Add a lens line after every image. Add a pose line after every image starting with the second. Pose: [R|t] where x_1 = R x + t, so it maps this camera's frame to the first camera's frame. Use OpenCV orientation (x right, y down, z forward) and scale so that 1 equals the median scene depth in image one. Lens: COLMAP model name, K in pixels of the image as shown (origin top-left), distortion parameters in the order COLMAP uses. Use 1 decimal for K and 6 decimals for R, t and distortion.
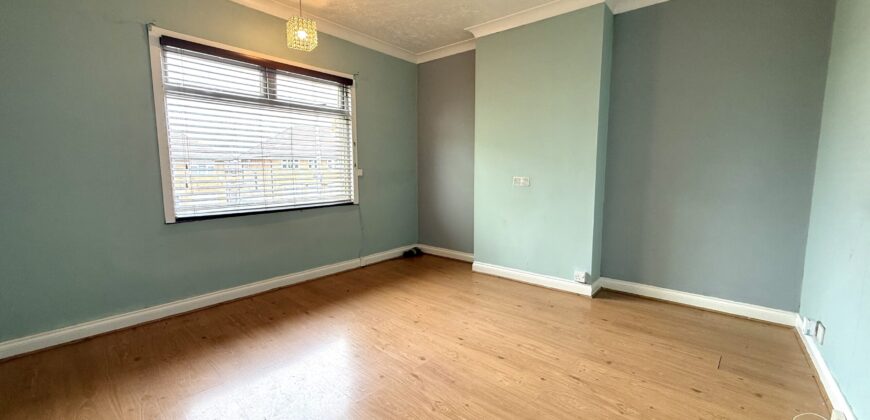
lens RADIAL K [[351.8, 0, 445.1], [0, 351.8, 211.4], [0, 0, 1]] dist [-0.000846, -0.000016]
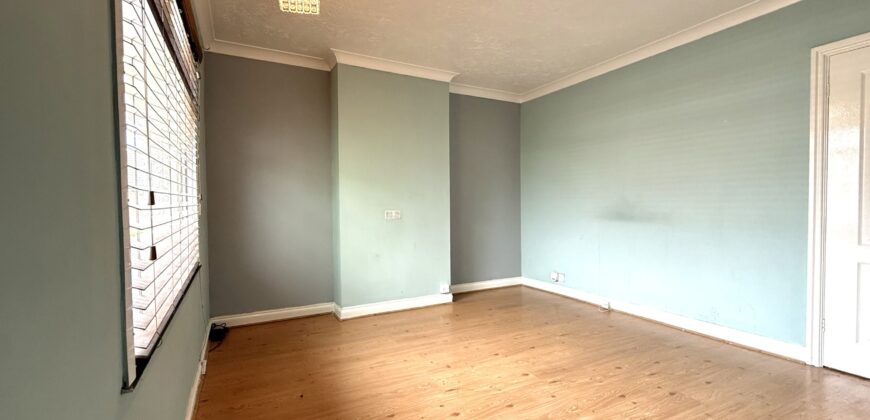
lens RADIAL K [[351.8, 0, 445.1], [0, 351.8, 211.4], [0, 0, 1]] dist [-0.000846, -0.000016]
pose [[0.374693, -0.021193, 0.926907, -0.781867], [0.113461, 0.993273, -0.023155, -0.059088], [-0.920180, 0.113844, 0.374577, 0.515977]]
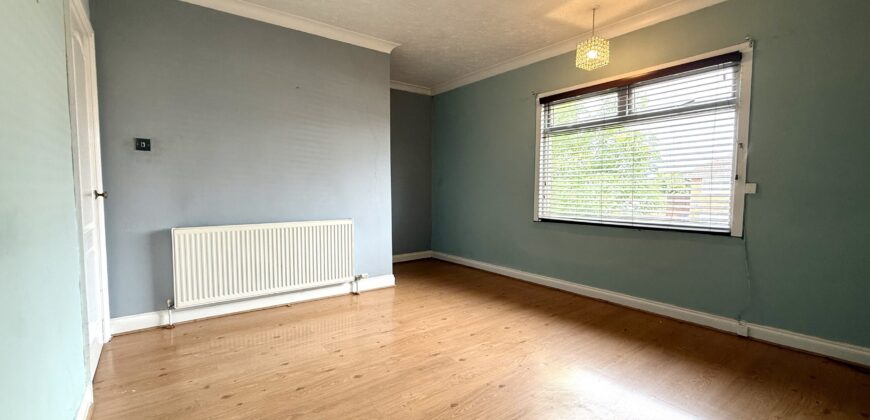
lens RADIAL K [[355.1, 0, 420.7], [0, 355.1, 211.3], [0, 0, 1]] dist [-0.000427, -0.000005]
pose [[-0.251763, 0.062785, -0.965750, 0.664213], [-0.111423, 0.989377, 0.093368, -0.078553], [0.961353, 0.131113, -0.242093, 0.729921]]
